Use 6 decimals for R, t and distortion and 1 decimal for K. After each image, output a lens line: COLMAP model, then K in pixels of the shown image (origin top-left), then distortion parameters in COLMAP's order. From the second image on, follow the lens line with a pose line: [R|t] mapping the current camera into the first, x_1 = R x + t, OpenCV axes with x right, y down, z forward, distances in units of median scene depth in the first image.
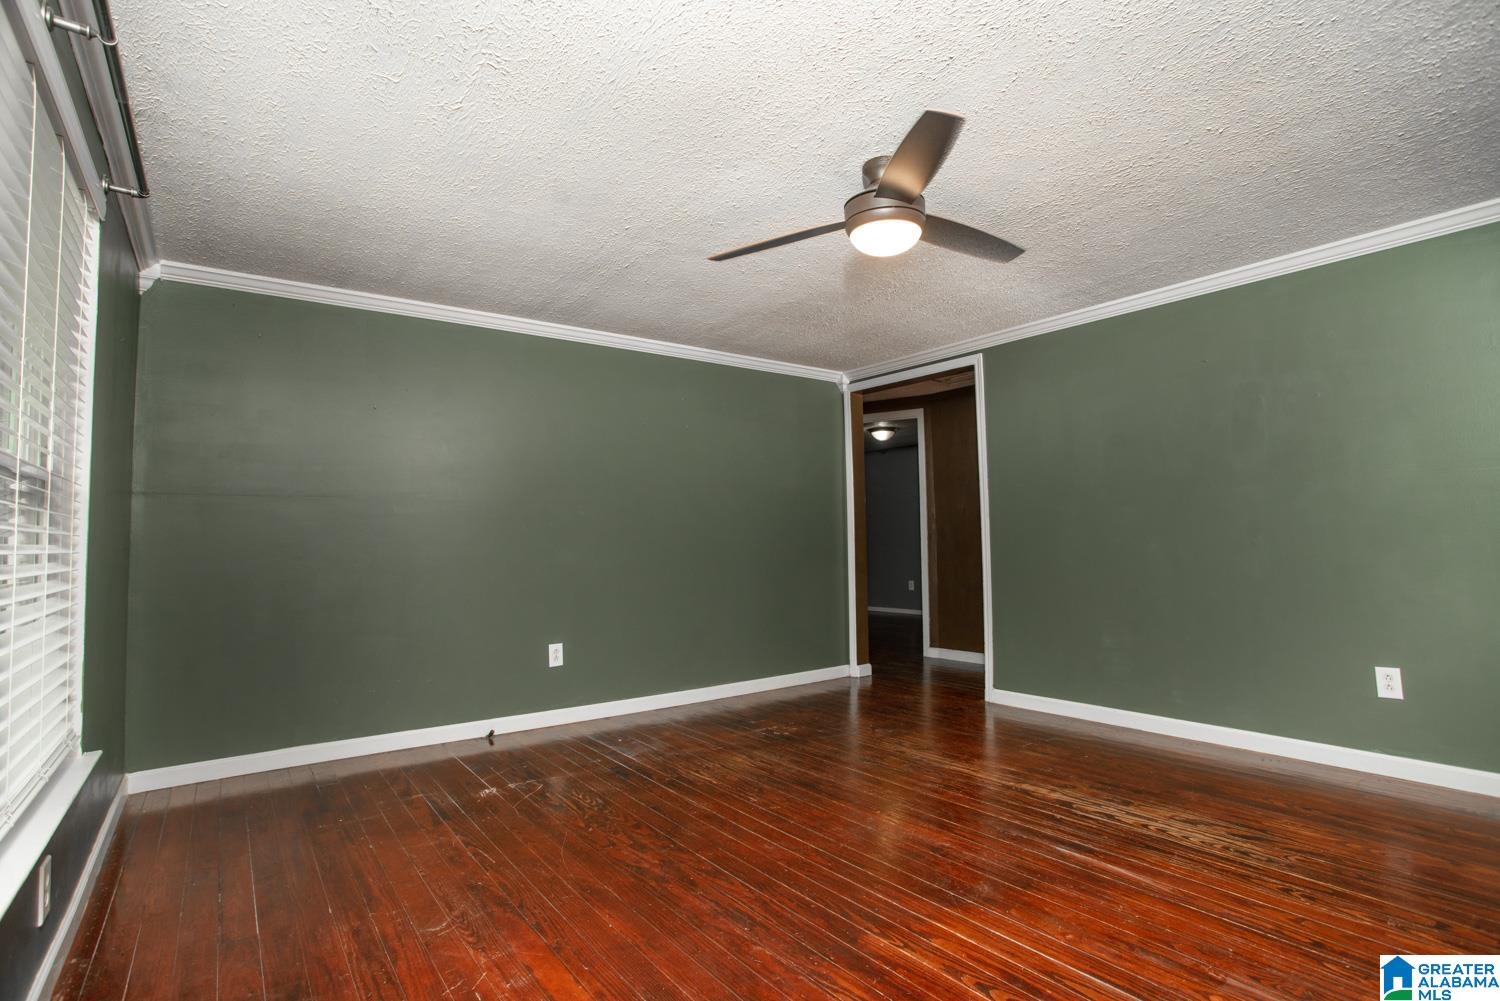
lens RADIAL K [[723.9, 0, 750.0], [0, 723.9, 500.5], [0, 0, 1]] dist [-0.075457, 0.032626]
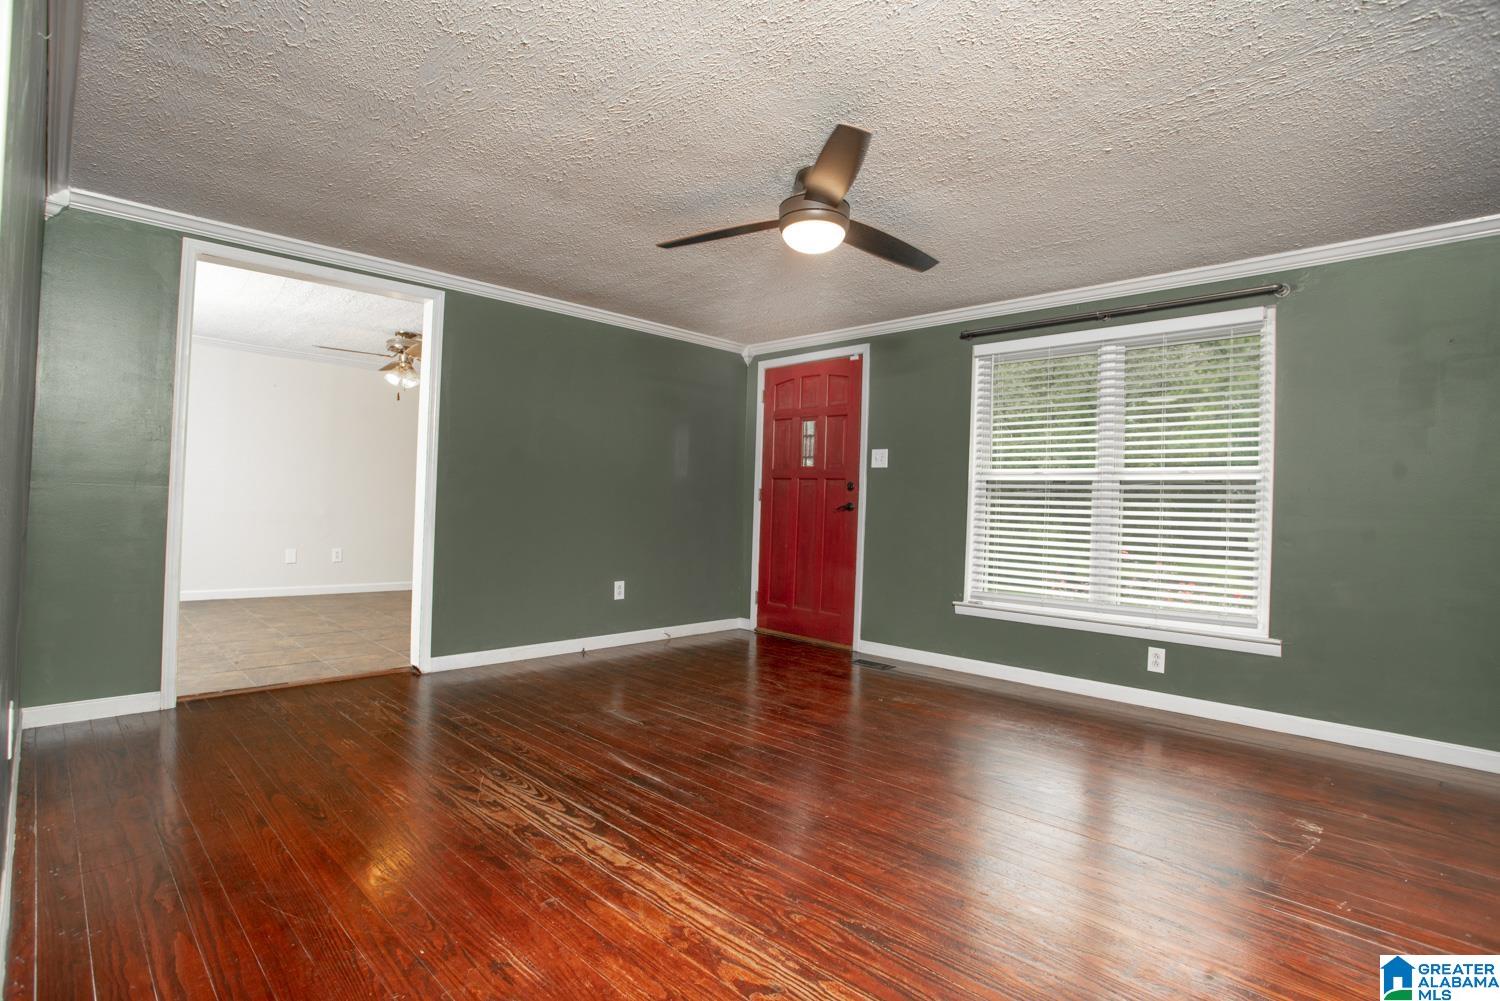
lens RADIAL K [[723.9, 0, 750.0], [0, 723.9, 500.5], [0, 0, 1]] dist [-0.075457, 0.032626]
pose [[-0.988372, -0.009697, -0.151744, 0.441615], [-0.000141, 0.998023, -0.062857, 0.116968], [0.152054, -0.062104, -0.986419, 2.018797]]
